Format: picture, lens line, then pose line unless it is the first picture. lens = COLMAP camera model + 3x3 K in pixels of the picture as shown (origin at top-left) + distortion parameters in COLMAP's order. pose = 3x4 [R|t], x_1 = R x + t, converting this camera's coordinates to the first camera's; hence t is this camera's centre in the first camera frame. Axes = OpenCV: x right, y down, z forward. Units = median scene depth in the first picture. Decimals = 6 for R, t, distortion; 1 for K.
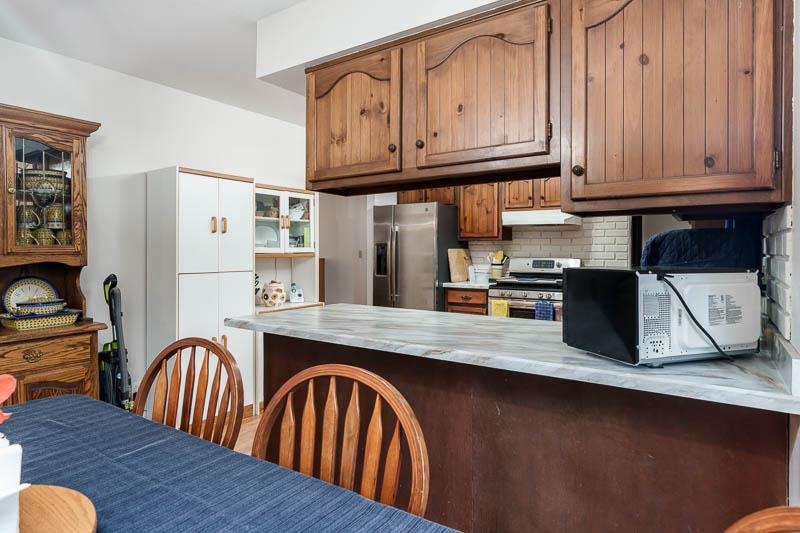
lens RADIAL K [[463.6, 0, 401.3], [0, 463.6, 248.3], [0, 0, 1]] dist [-0.002067, -0.000093]
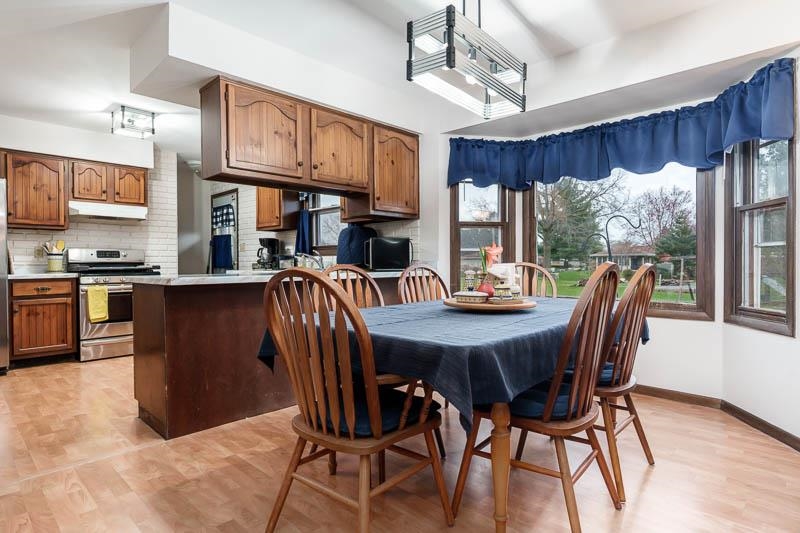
lens RADIAL K [[449.1, 0, 400.0], [0, 449.1, 266.5], [0, 0, 1]] dist [-0.001183, 0.000426]
pose [[0.166696, -0.008752, 0.985970, -0.632839], [0.002671, 0.999961, 0.008425, 0.057210], [-0.986005, 0.001229, 0.166713, 0.152763]]
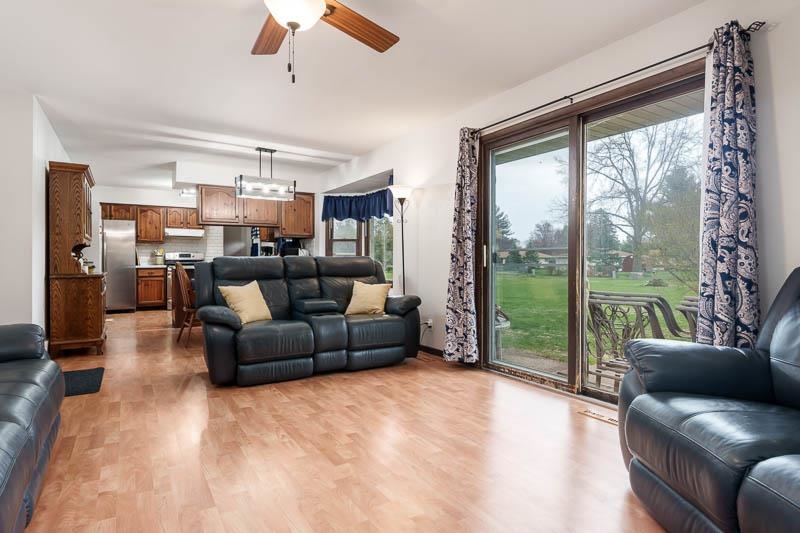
lens RADIAL K [[449.1, 0, 400.0], [0, 449.1, 266.5], [0, 0, 1]] dist [-0.001183, 0.000426]
pose [[0.417002, -0.010800, 0.908842, -1.115886], [-0.002646, 0.999911, 0.013096, 0.054820], [-0.908902, -0.007865, 0.416936, -0.694129]]
